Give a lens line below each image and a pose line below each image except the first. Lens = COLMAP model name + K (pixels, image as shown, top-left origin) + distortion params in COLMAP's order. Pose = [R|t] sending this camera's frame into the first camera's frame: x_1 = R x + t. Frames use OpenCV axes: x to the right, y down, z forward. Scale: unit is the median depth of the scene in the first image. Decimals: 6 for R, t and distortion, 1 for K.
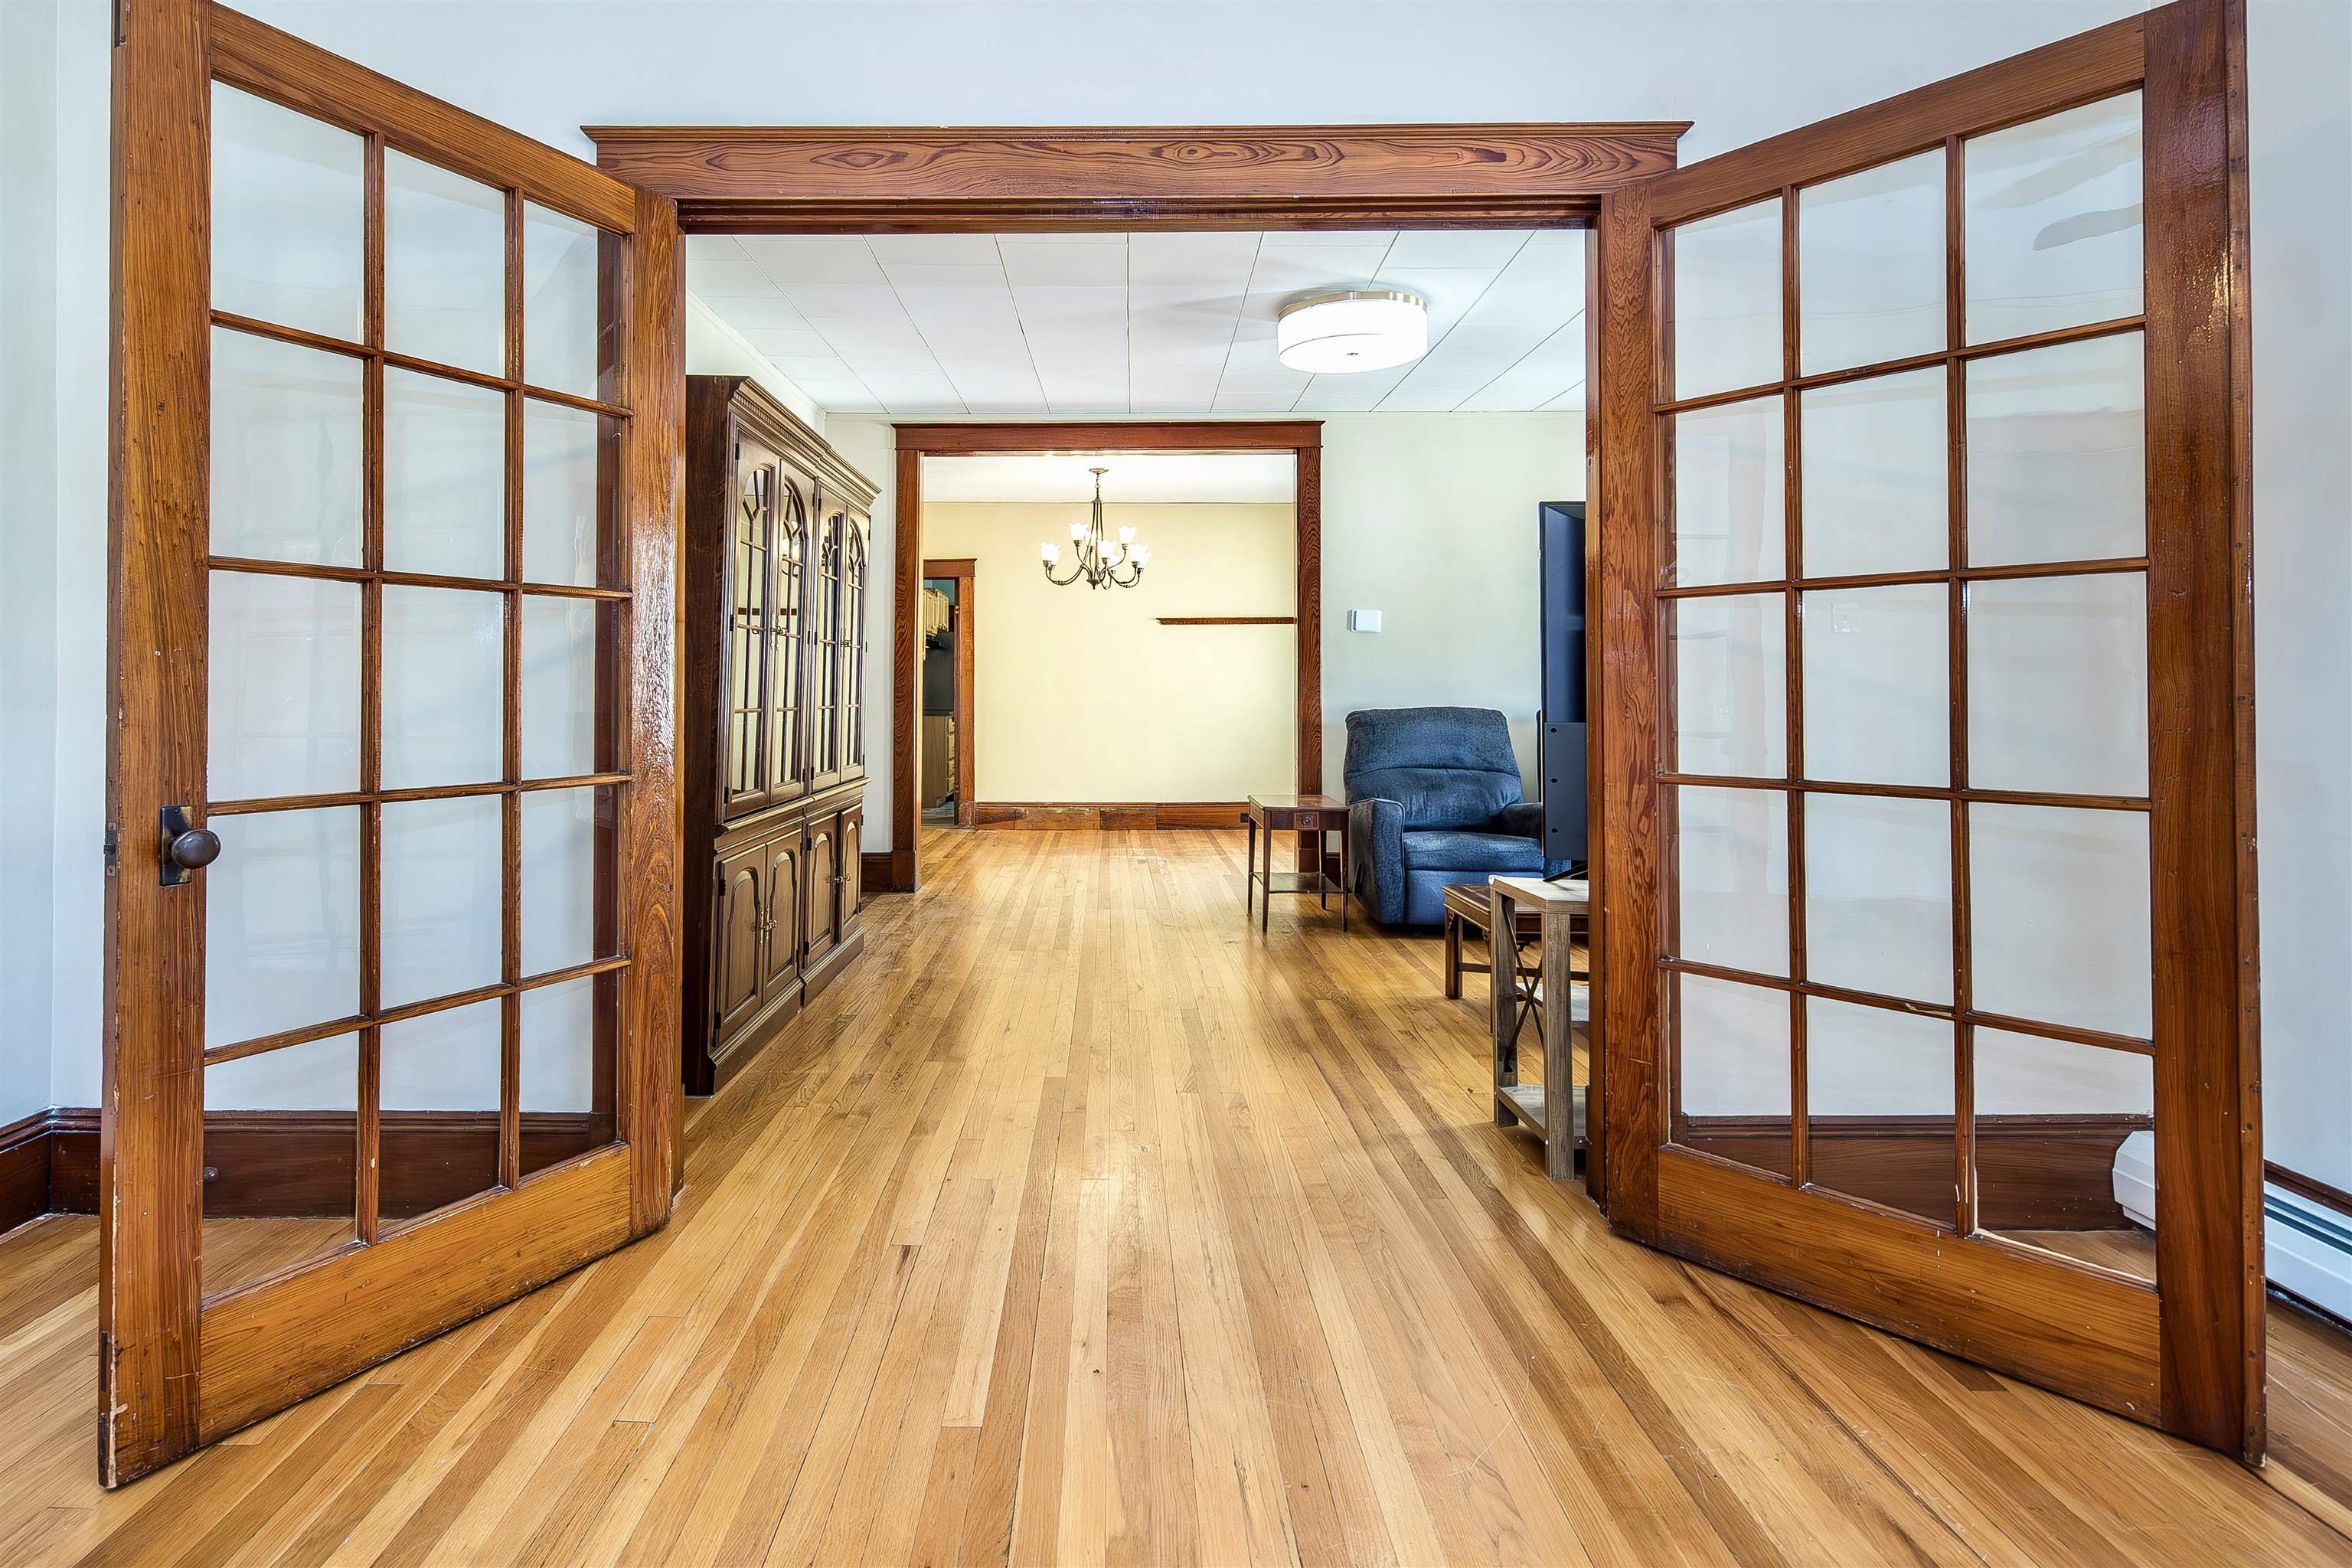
lens RADIAL K [[1196.8, 0, 1072.3], [0, 1196.8, 673.9], [0, 0, 1]] dist [0.005303, 0.000368]
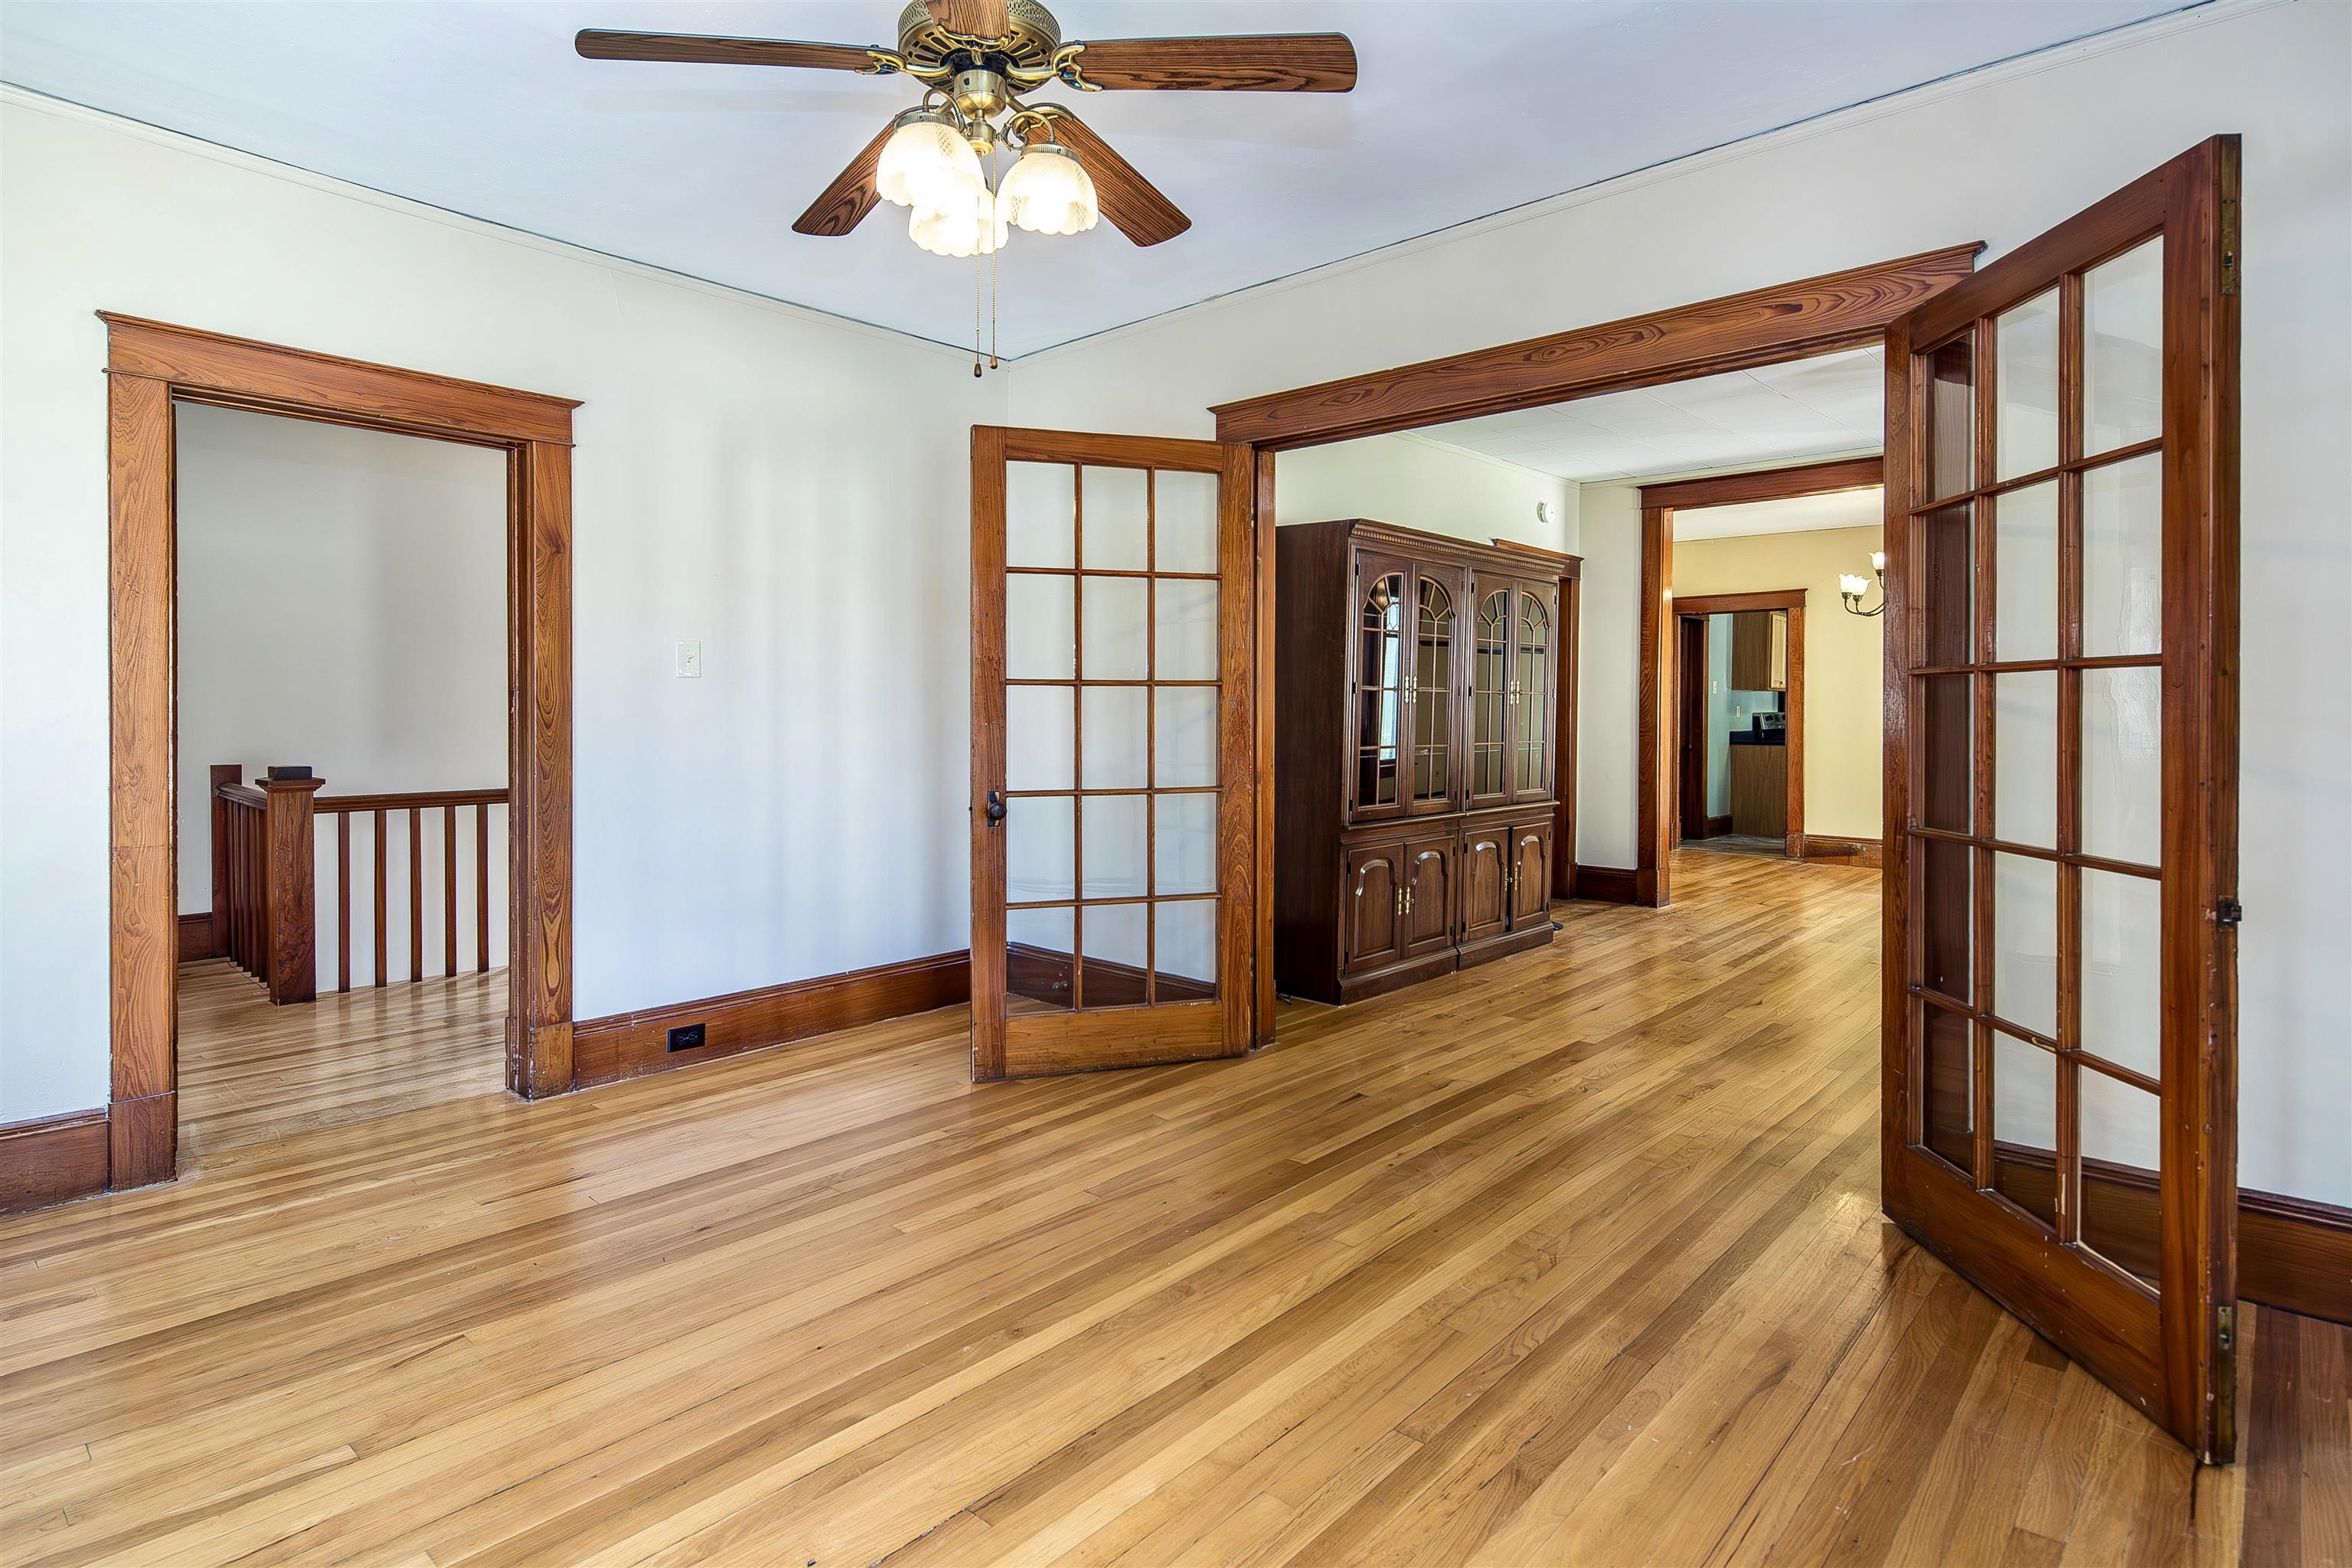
lens RADIAL K [[1196.8, 0, 1194.5], [0, 1196.8, 700.3], [0, 0, 1]] dist [0.005303, 0.000368]
pose [[0.764496, -0.004418, -0.644613, 0.672286], [0.008396, 0.999960, 0.003104, -0.044250], [0.644573, -0.007786, 0.764503, -0.320480]]
